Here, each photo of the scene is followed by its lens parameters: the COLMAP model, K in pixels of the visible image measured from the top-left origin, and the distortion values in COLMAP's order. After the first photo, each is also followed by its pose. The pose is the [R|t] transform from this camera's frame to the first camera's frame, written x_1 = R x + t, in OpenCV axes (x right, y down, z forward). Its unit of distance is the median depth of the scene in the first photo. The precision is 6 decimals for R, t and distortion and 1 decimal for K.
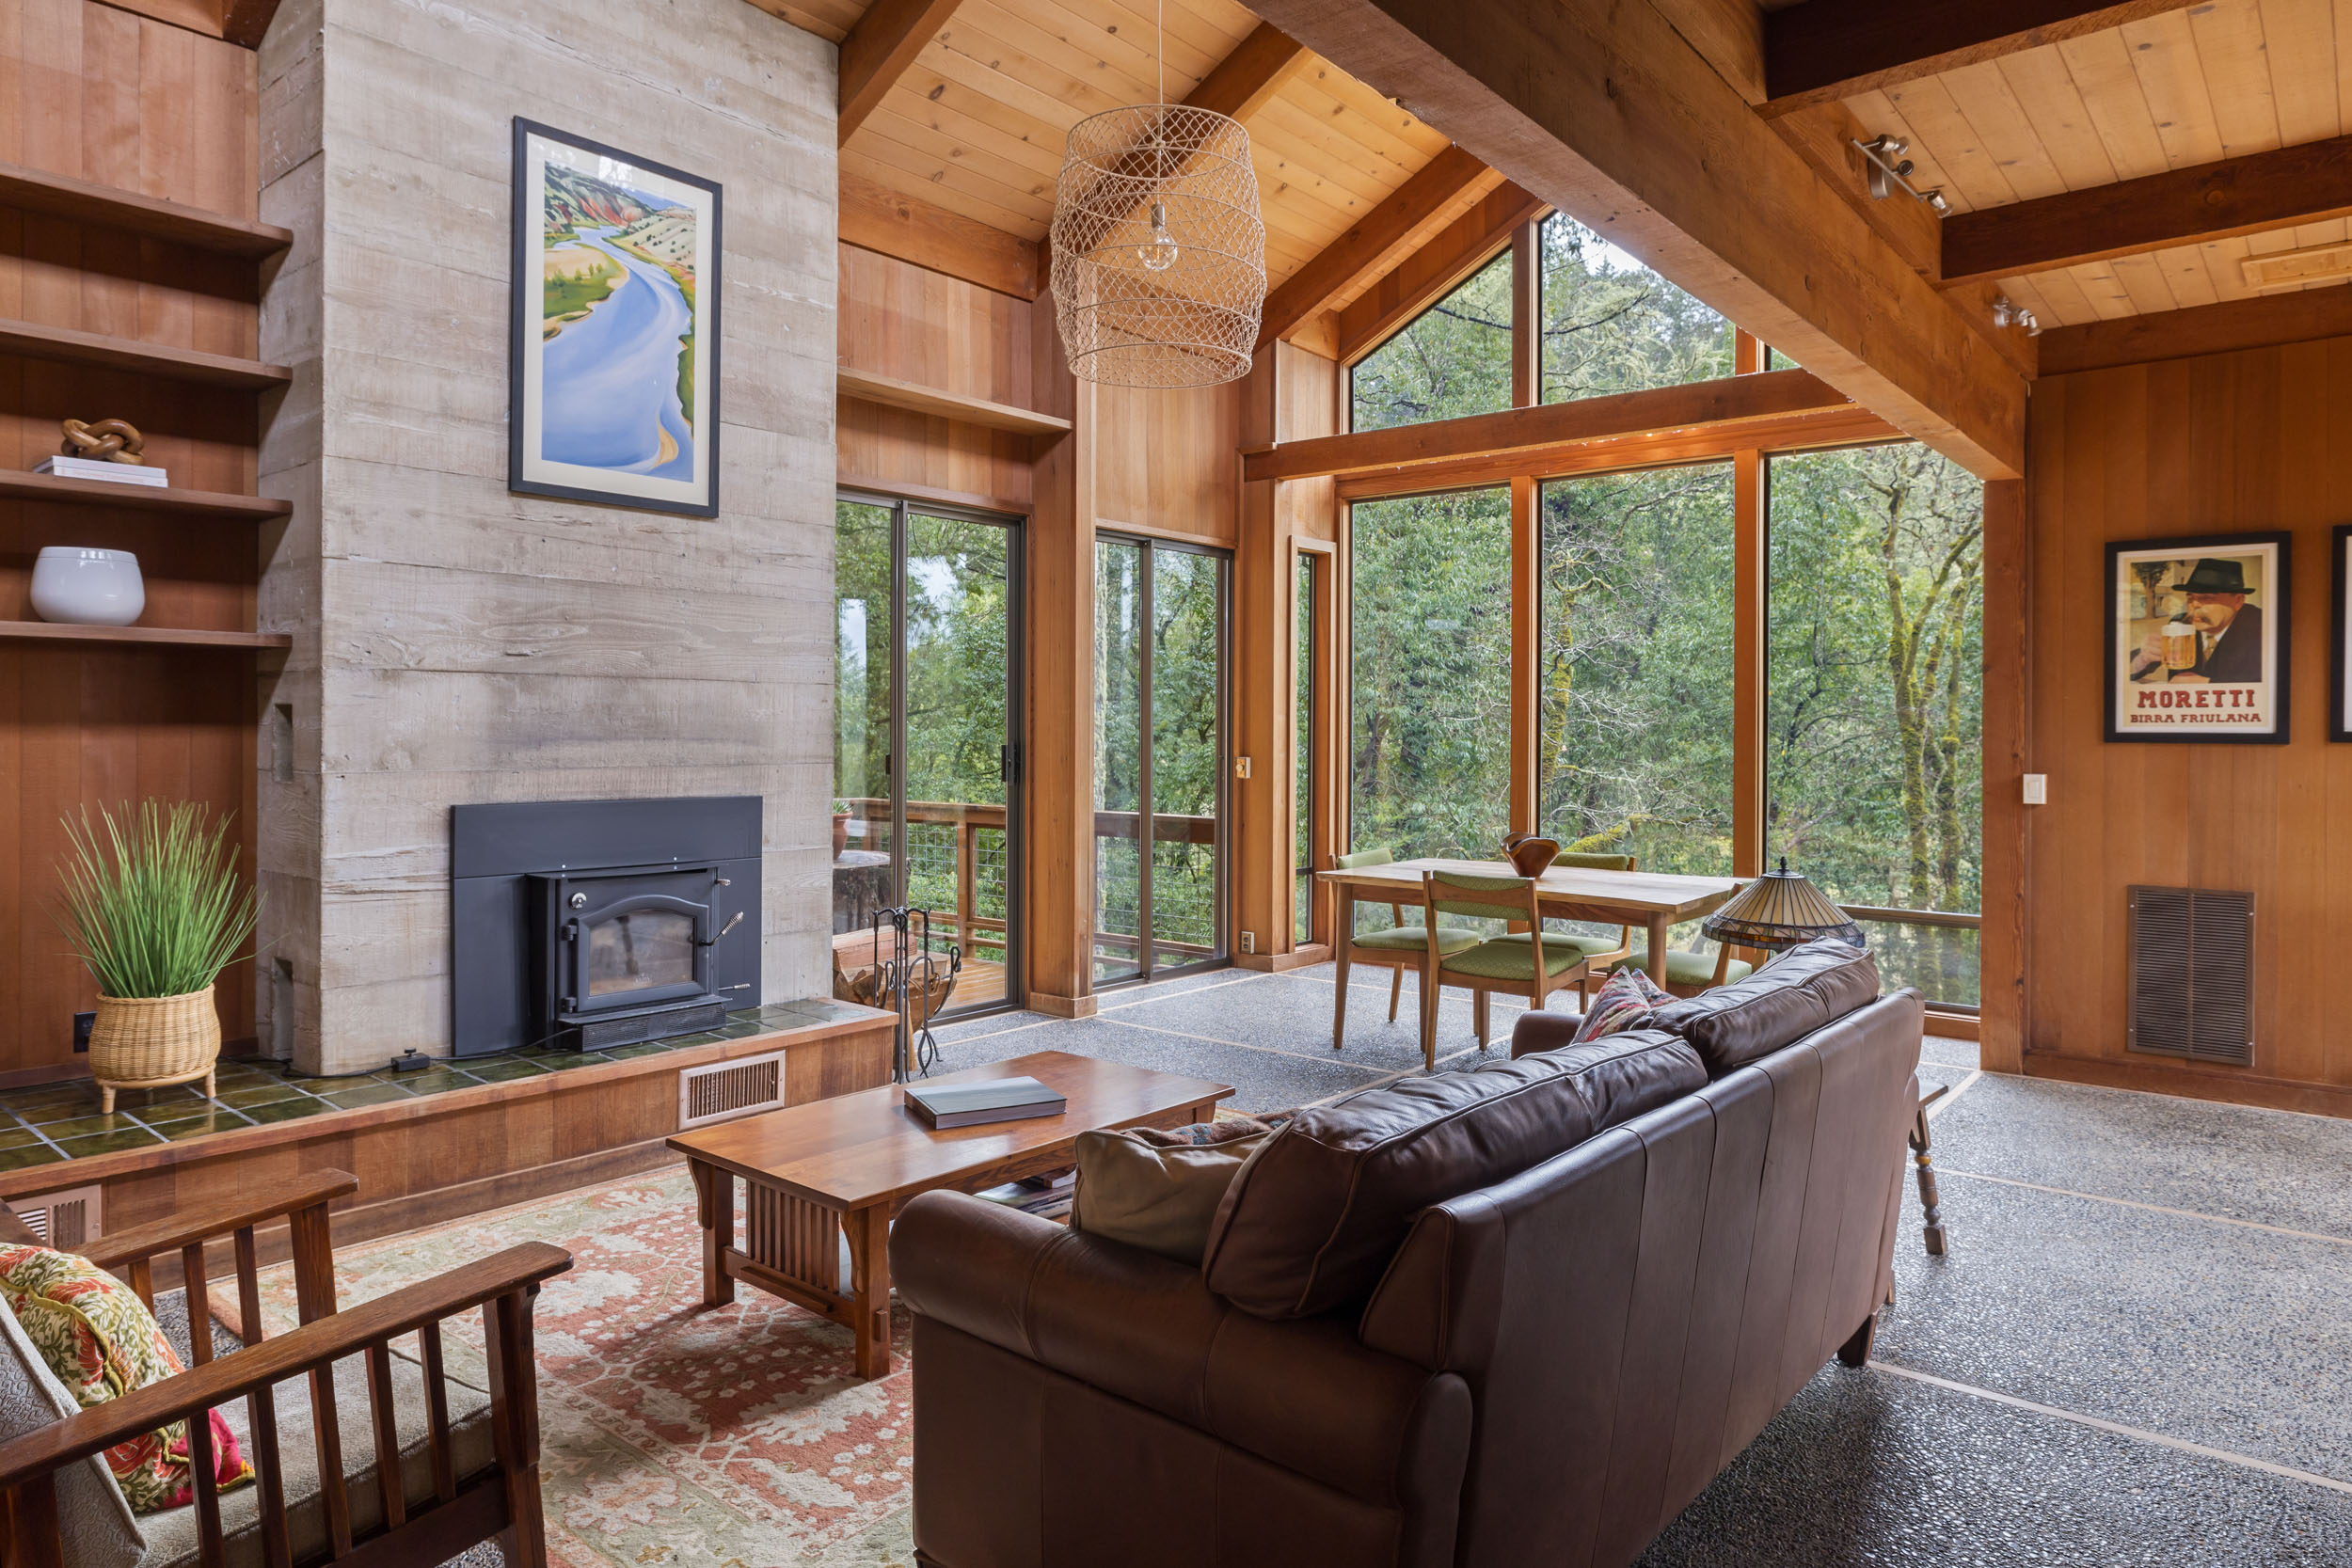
lens RADIAL K [[1454.1, 0, 1239.5], [0, 1454.1, 749.1], [0, 0, 1]] dist [-0.002209, 0.000670]
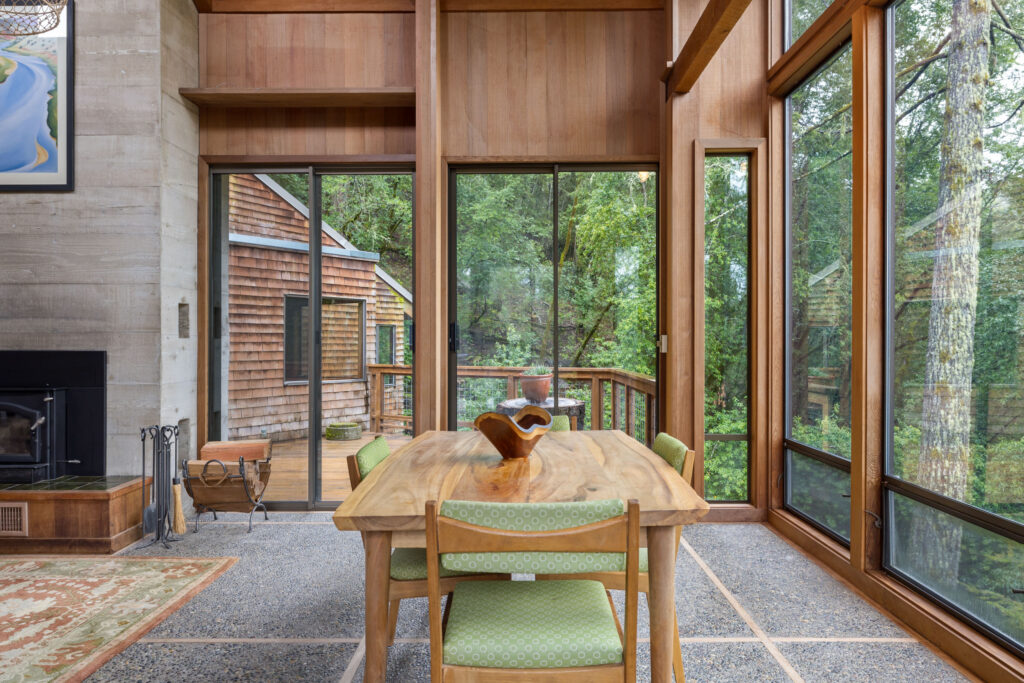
lens RADIAL K [[705.9, 0, 513.2], [0, 705.9, 338.9], [0, 0, 1]] dist [-0.021557, 0.002989]
pose [[0.620974, 0.001694, -0.783829, 0.645179], [-0.004791, 0.999987, -0.001634, 0.018285], [0.783816, 0.004770, 0.620974, 0.921324]]
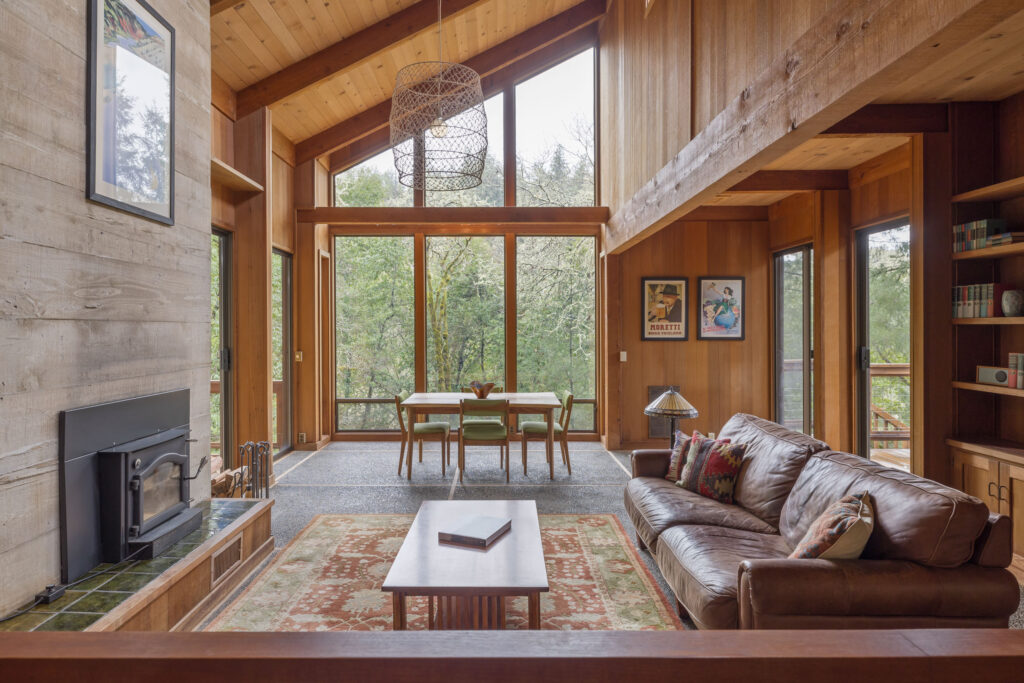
lens RADIAL K [[583.9, 0, 508.1], [0, 583.9, 333.6], [0, 0, 1]] dist [0.005074, -0.000798]
pose [[0.778581, -0.010850, 0.627451, -0.498974], [0.012364, 0.999922, 0.001948, -0.030950], [-0.627423, 0.006241, 0.778654, 0.232623]]
